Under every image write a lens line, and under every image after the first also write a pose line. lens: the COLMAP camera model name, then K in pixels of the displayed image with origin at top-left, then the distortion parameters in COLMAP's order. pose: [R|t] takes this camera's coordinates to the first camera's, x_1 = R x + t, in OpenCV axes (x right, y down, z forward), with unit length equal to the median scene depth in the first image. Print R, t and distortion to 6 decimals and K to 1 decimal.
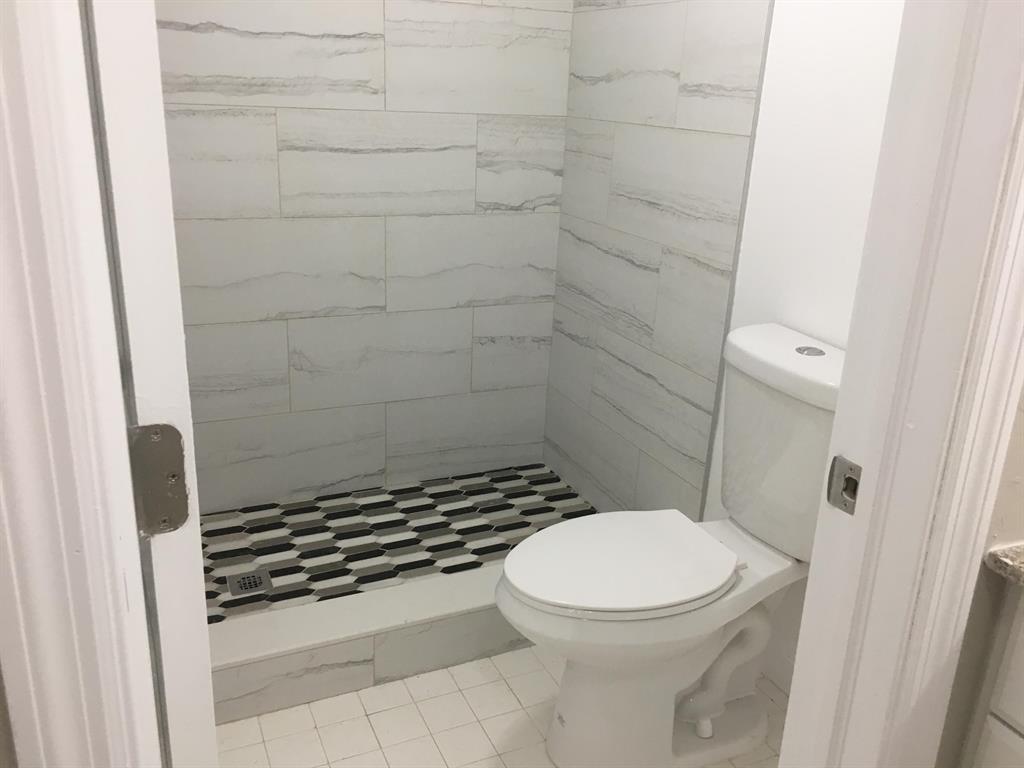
lens RADIAL K [[934.6, 0, 515.8], [0, 934.6, 448.9], [0, 0, 1]] dist [0.077673, -0.109077]
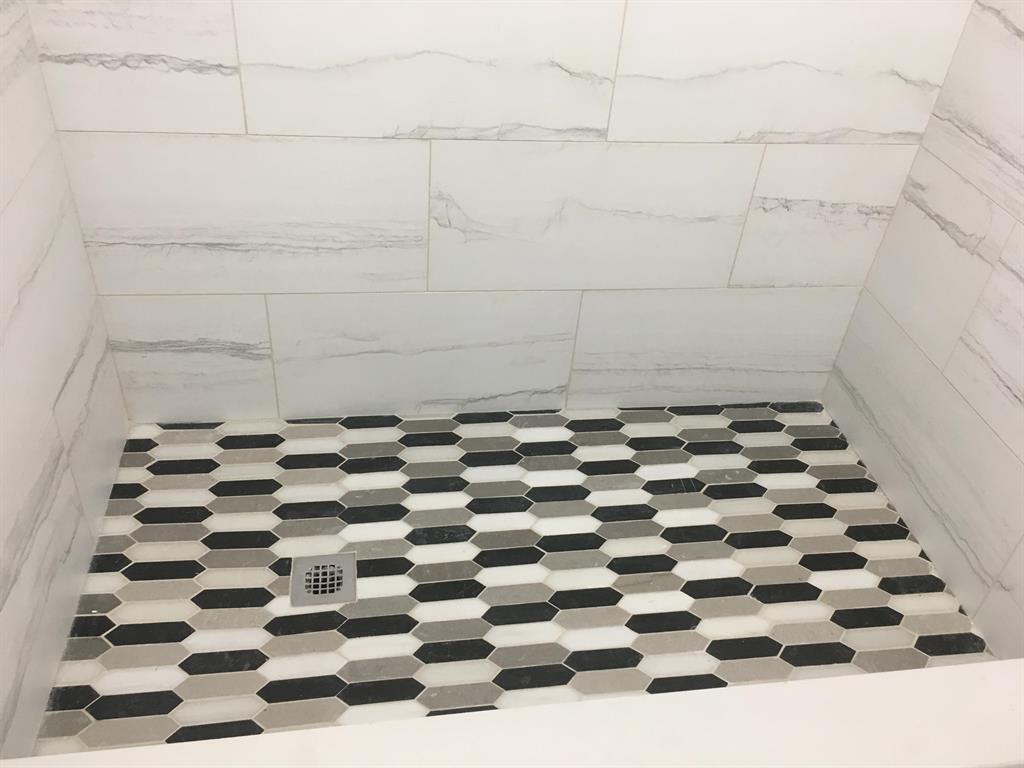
lens RADIAL K [[934.6, 0, 515.8], [0, 934.6, 448.9], [0, 0, 1]] dist [0.077673, -0.109077]
pose [[0.967194, 0.182359, -0.176865, -0.058390], [-0.128703, 0.951994, 0.277747, -0.119607], [0.219024, -0.245872, 0.944233, 0.417807]]
